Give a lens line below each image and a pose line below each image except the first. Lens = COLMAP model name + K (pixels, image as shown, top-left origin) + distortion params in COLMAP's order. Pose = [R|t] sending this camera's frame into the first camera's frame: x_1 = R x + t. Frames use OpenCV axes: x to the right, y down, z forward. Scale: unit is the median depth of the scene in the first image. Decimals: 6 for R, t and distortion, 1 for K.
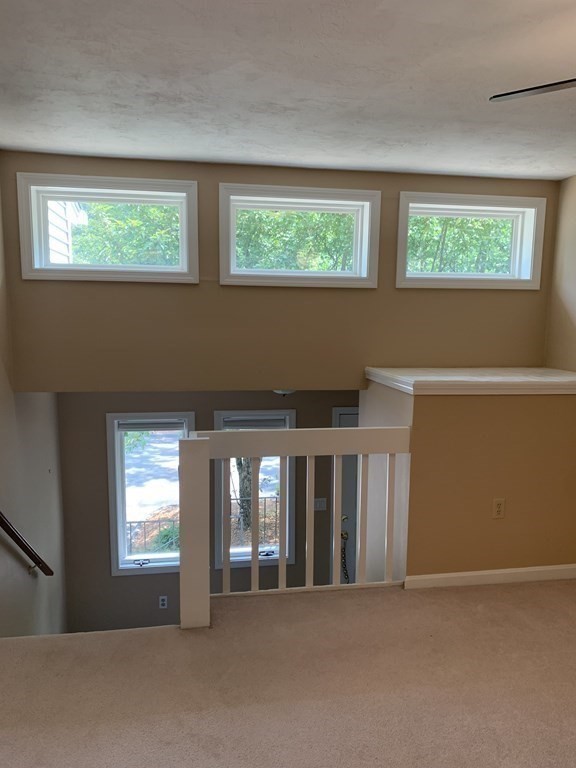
lens RADIAL K [[591.8, 0, 286.7], [0, 591.8, 382.5], [0, 0, 1]] dist [0.024973, -0.034808]
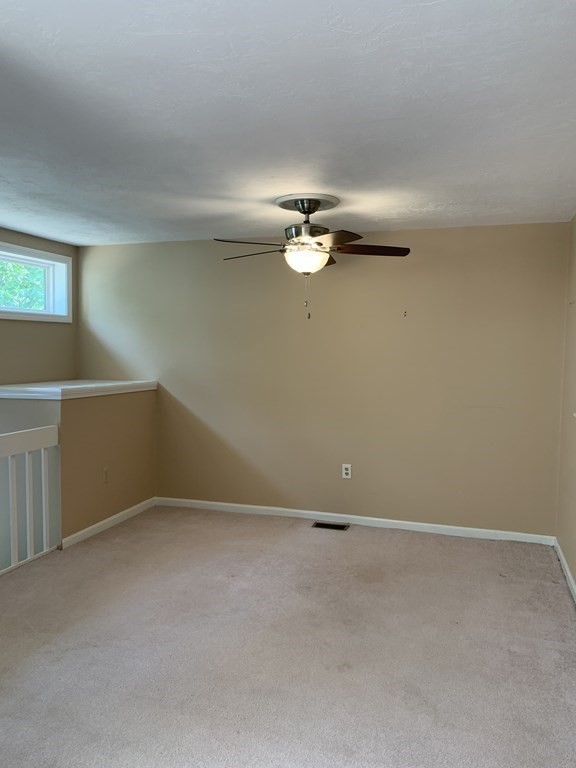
lens RADIAL K [[591.8, 0, 290.5], [0, 591.8, 384.3], [0, 0, 1]] dist [0.024973, -0.034808]
pose [[0.463479, -0.068821, 0.883432, -0.732936], [0.107058, 0.994025, 0.021270, 0.011758], [-0.879617, 0.084720, 0.468077, -0.092863]]
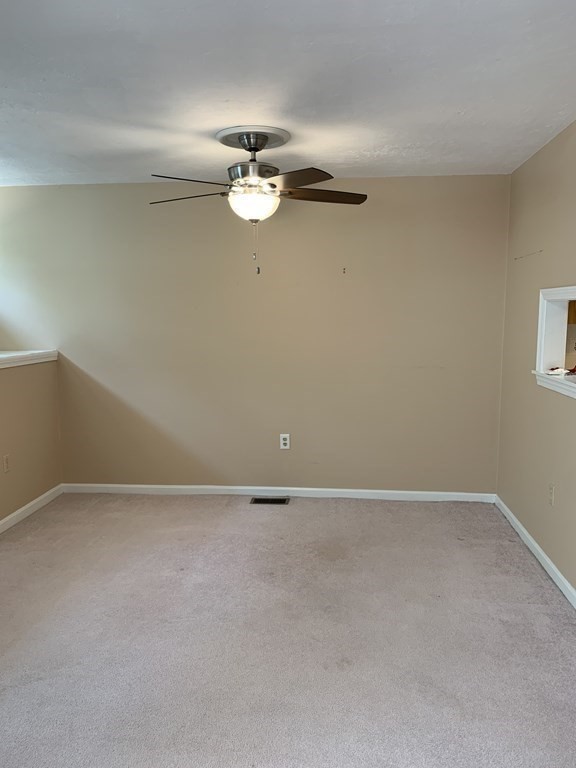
lens RADIAL K [[591.8, 0, 287.5], [0, 591.8, 382.3], [0, 0, 1]] dist [0.024973, -0.034808]
pose [[0.261414, -0.131600, 0.956214, -0.666243], [0.127257, 0.986713, 0.101008, 0.000232], [-0.956801, 0.095280, 0.274687, 0.109400]]
